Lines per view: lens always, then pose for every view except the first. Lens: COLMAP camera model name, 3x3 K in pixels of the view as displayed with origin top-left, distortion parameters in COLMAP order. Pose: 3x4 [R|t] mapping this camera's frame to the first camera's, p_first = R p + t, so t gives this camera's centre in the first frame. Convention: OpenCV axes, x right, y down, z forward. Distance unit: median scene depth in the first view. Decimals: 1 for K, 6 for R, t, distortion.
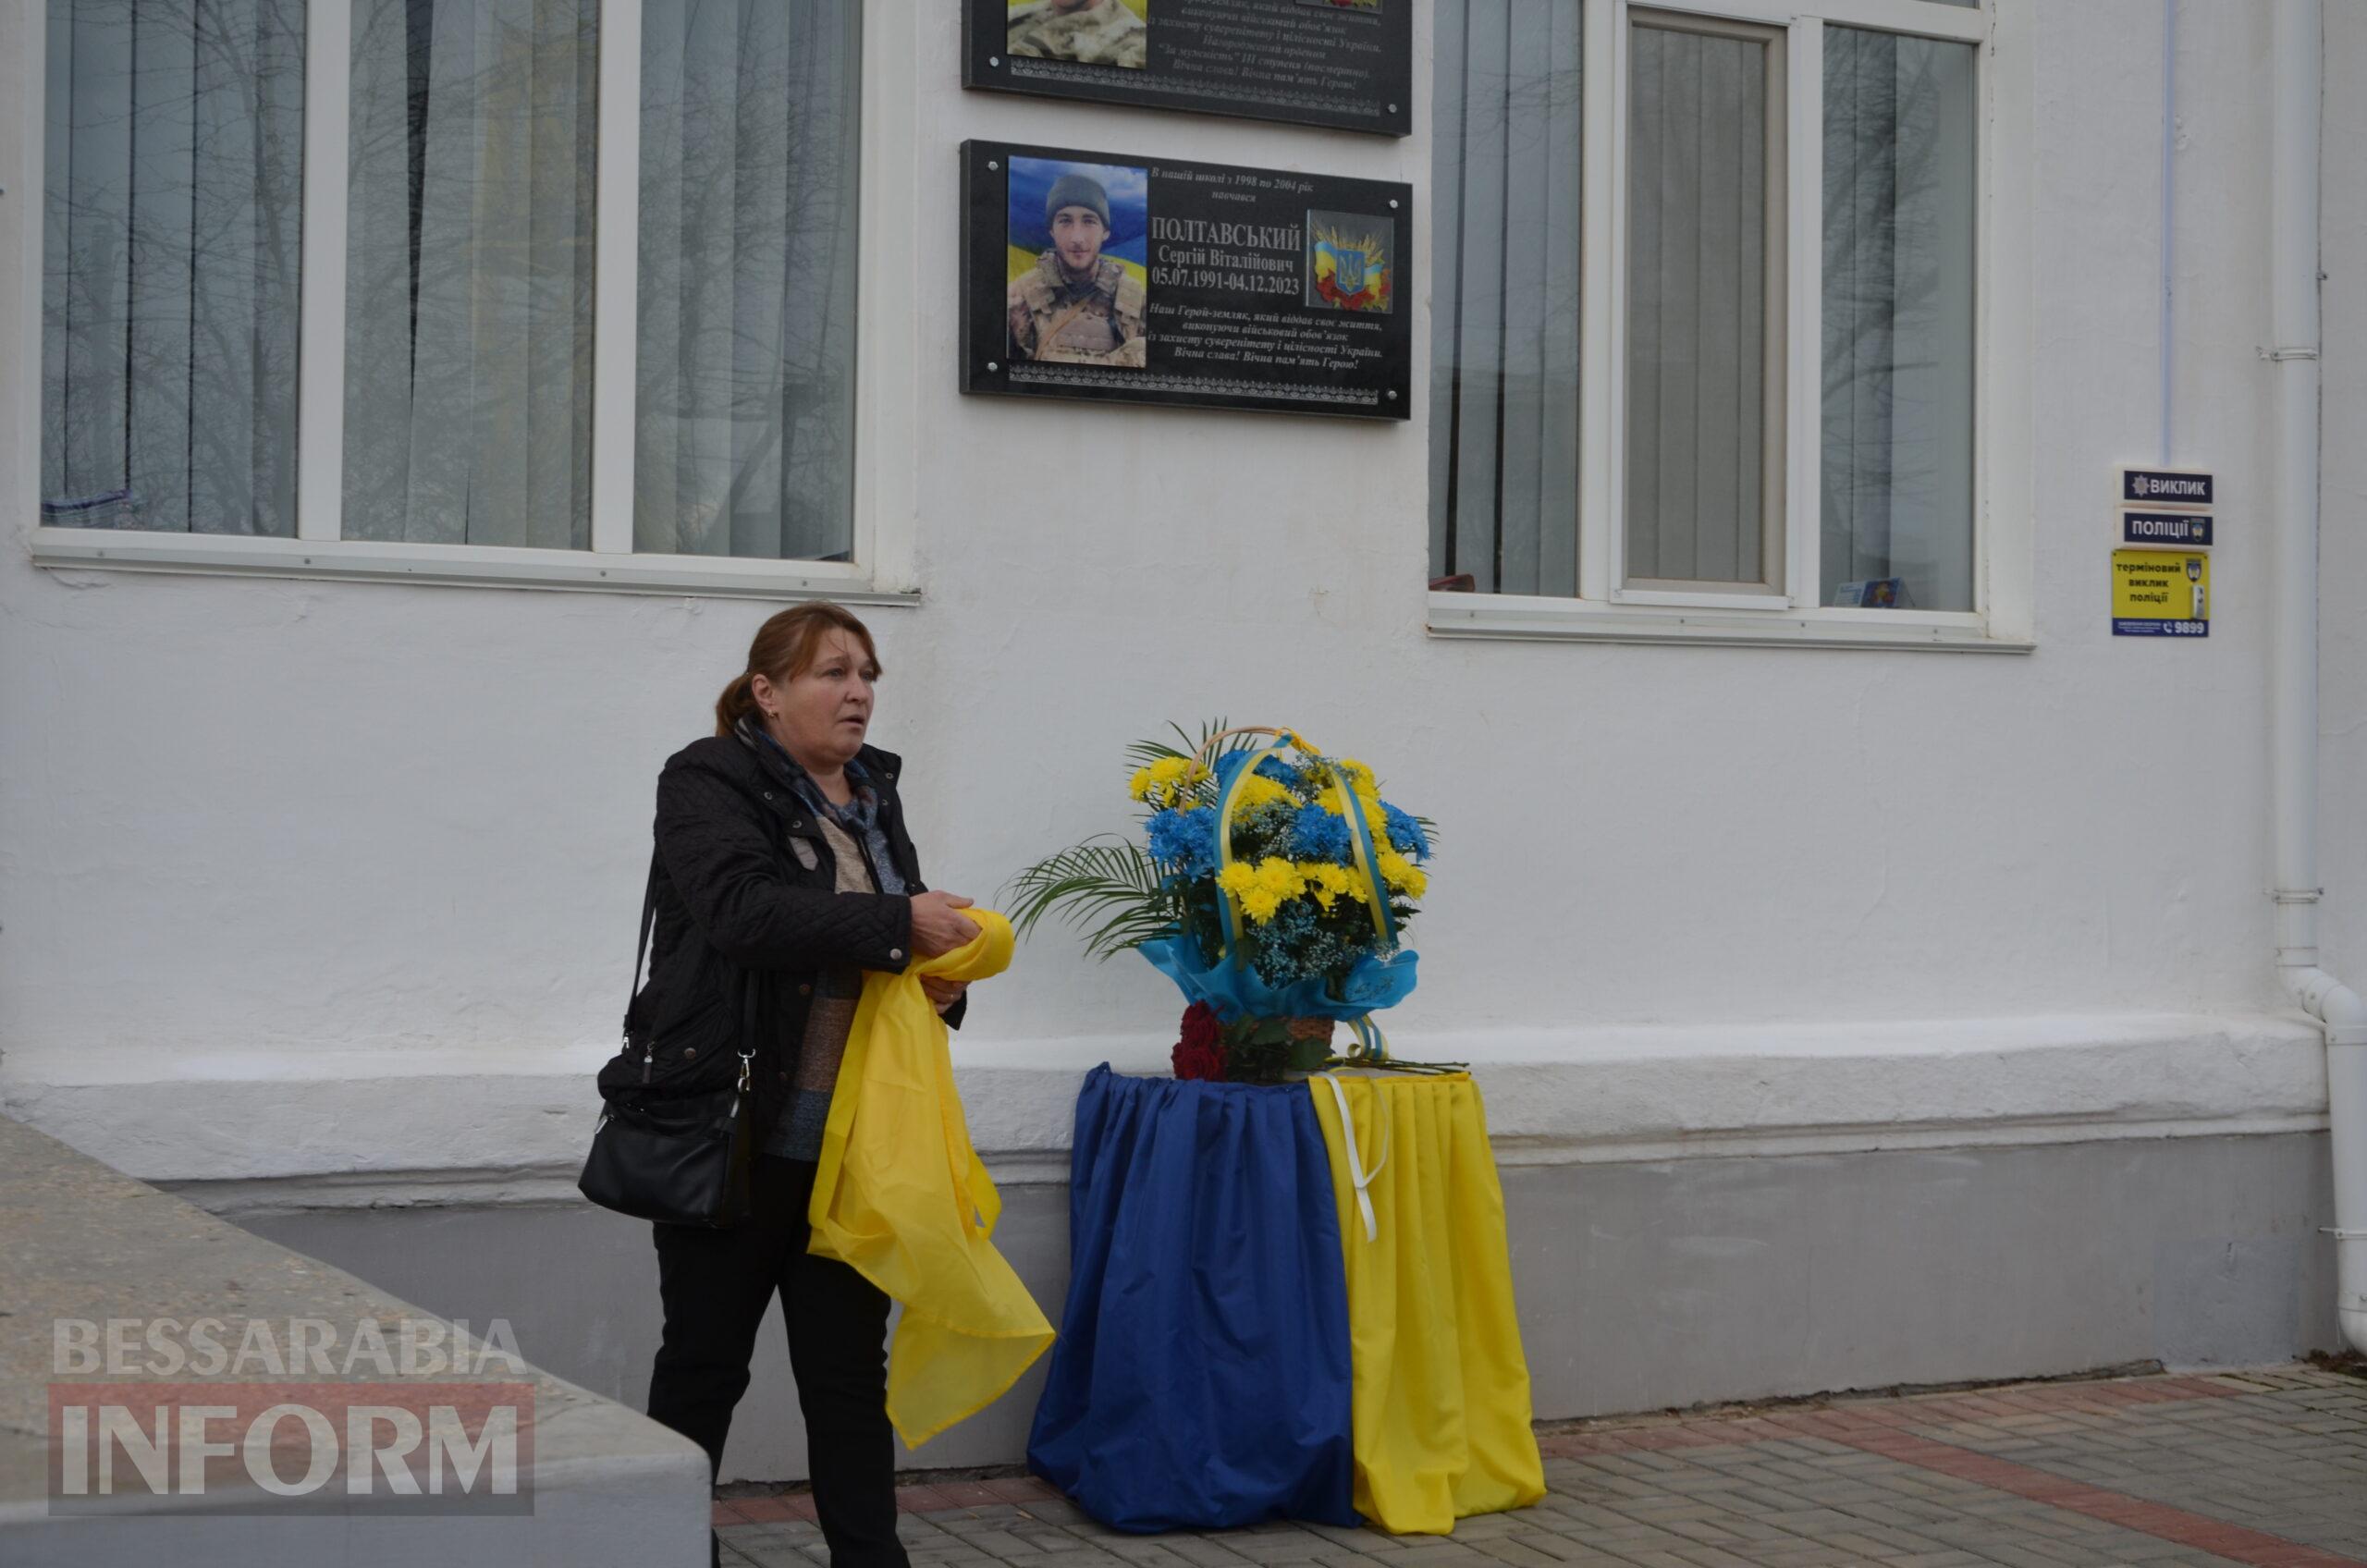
lens RADIAL K [[3465.9, 0, 1217.3], [0, 3465.9, 797.6], [0, 0, 1]] dist [-0.049460, 0.150251]
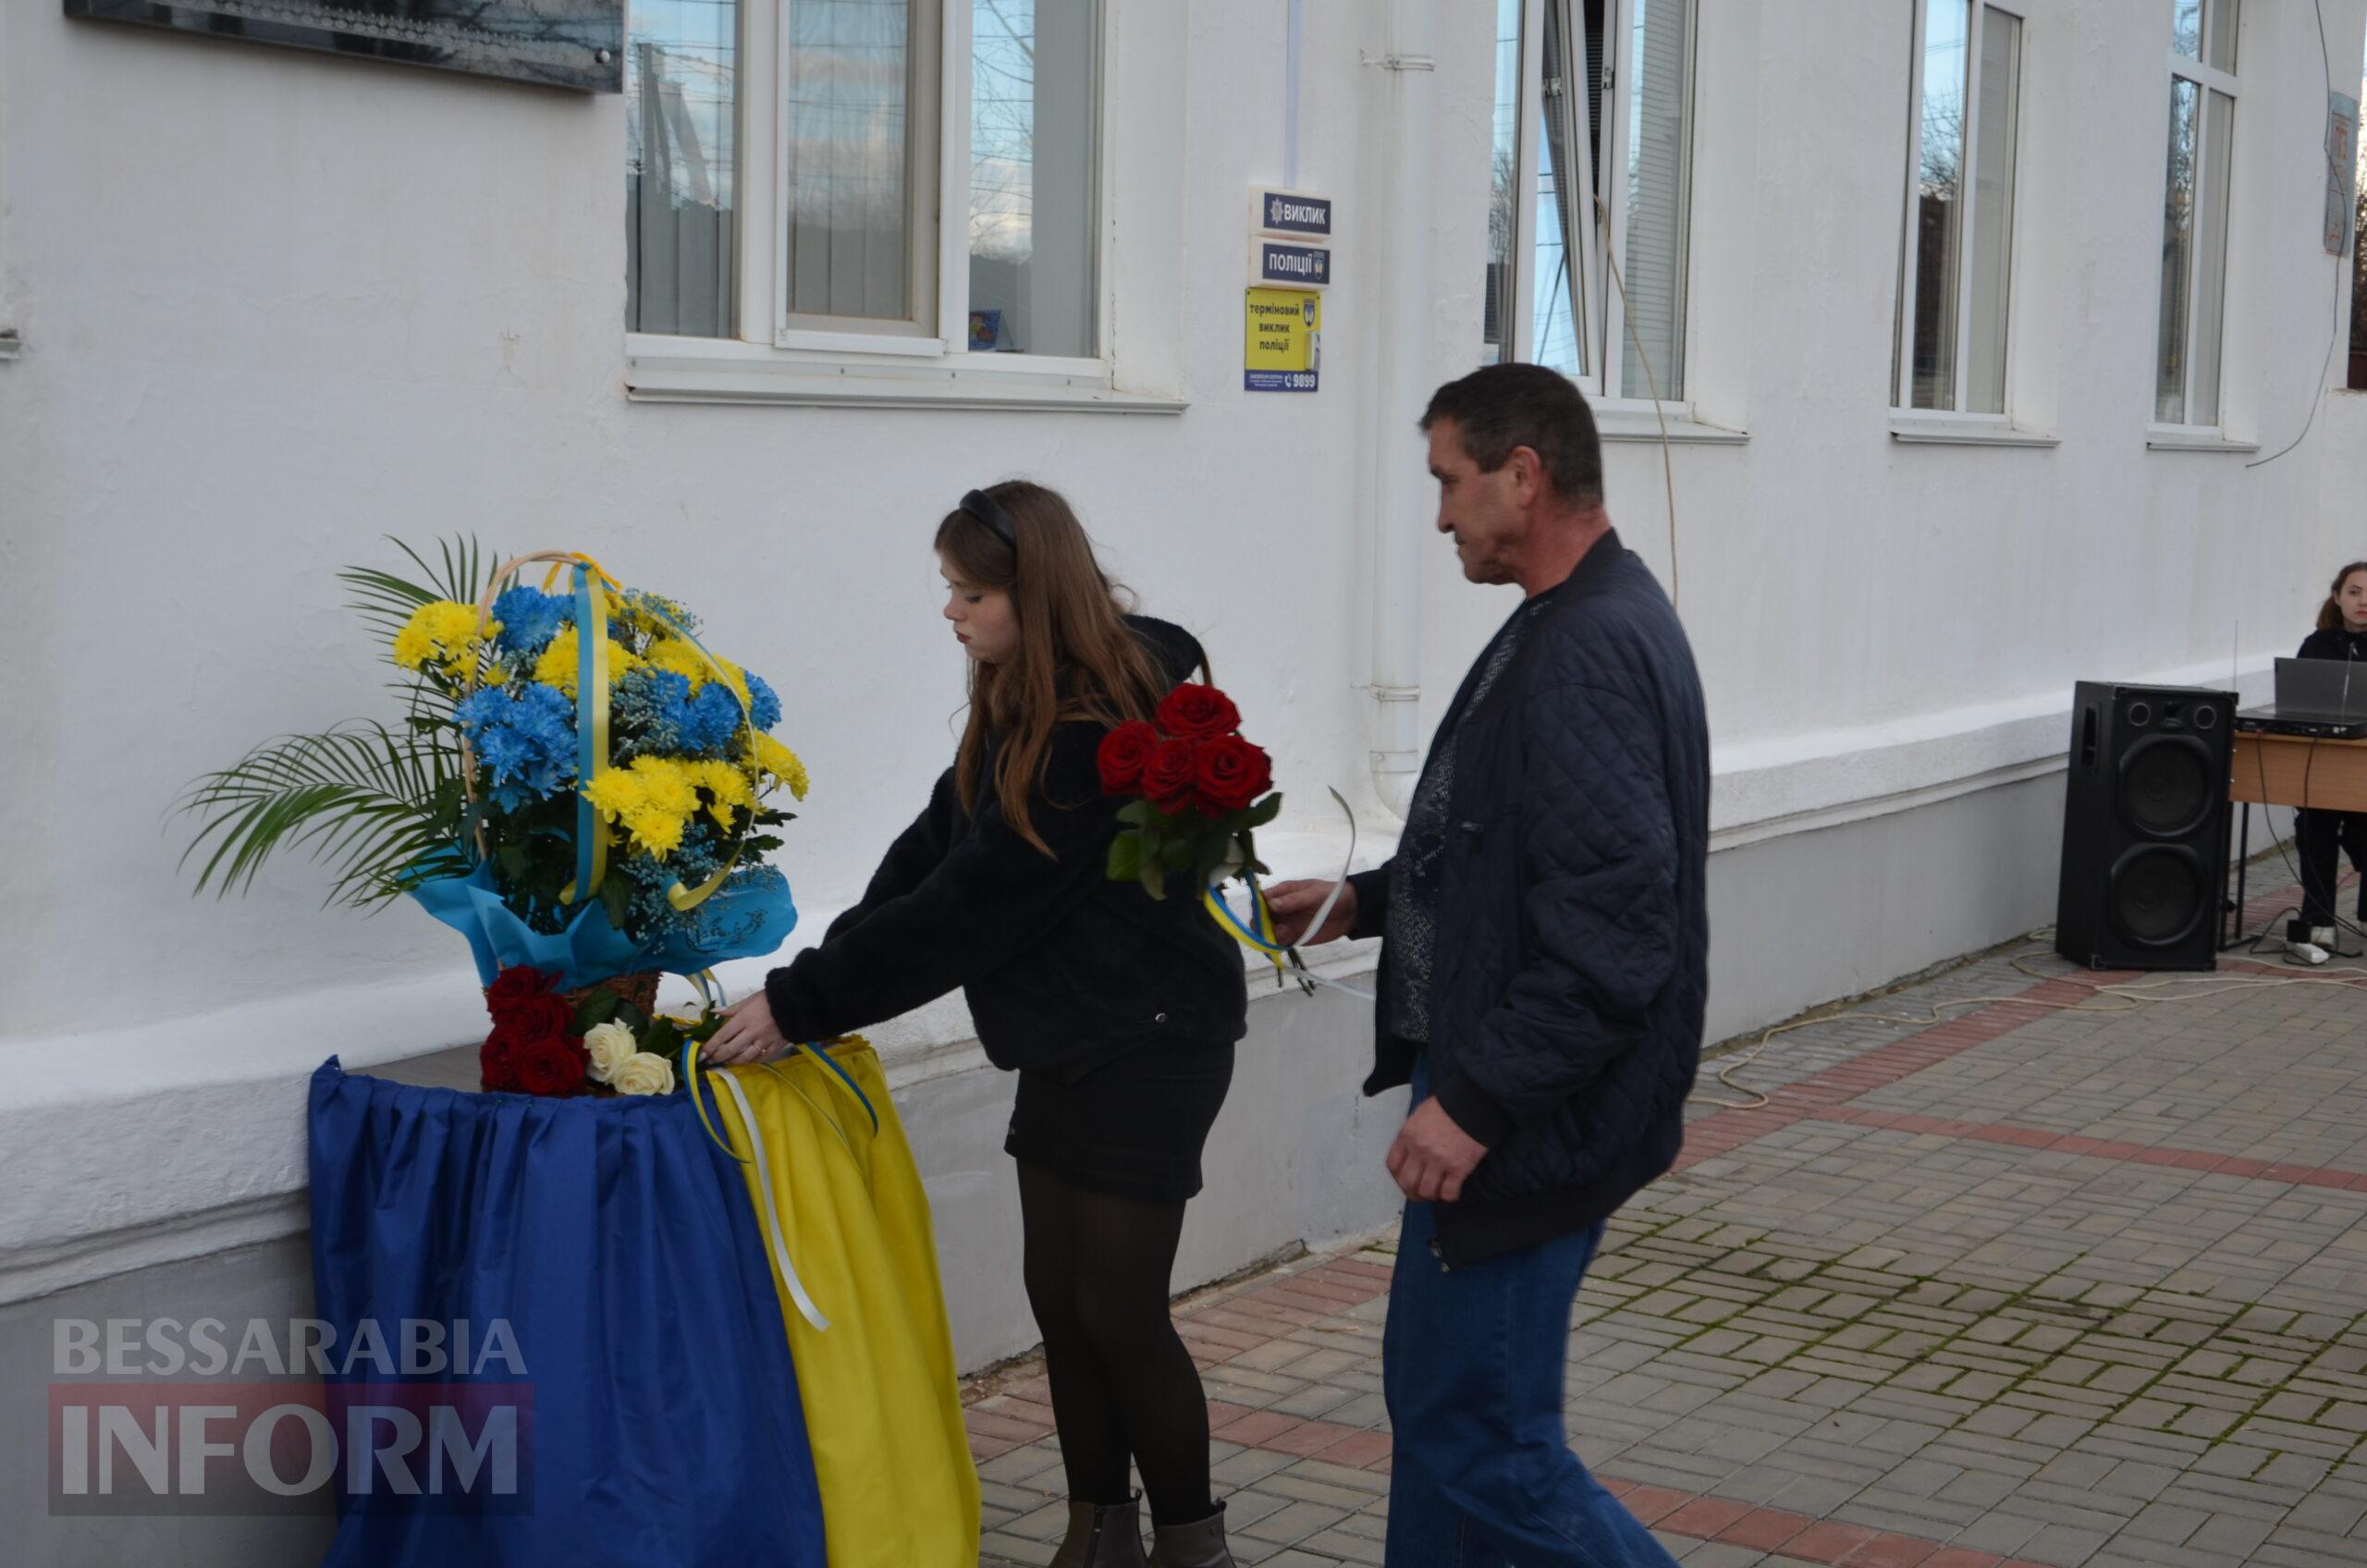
lens RADIAL K [[3465.9, 0, 1217.3], [0, 3465.9, 797.6], [0, 0, 1]] dist [-0.049460, 0.150251]
pose [[0.837572, -0.045414, 0.544436, -0.232456], [-0.017448, 0.993807, 0.109741, -0.045805], [-0.546048, -0.101416, 0.831593, 0.332101]]
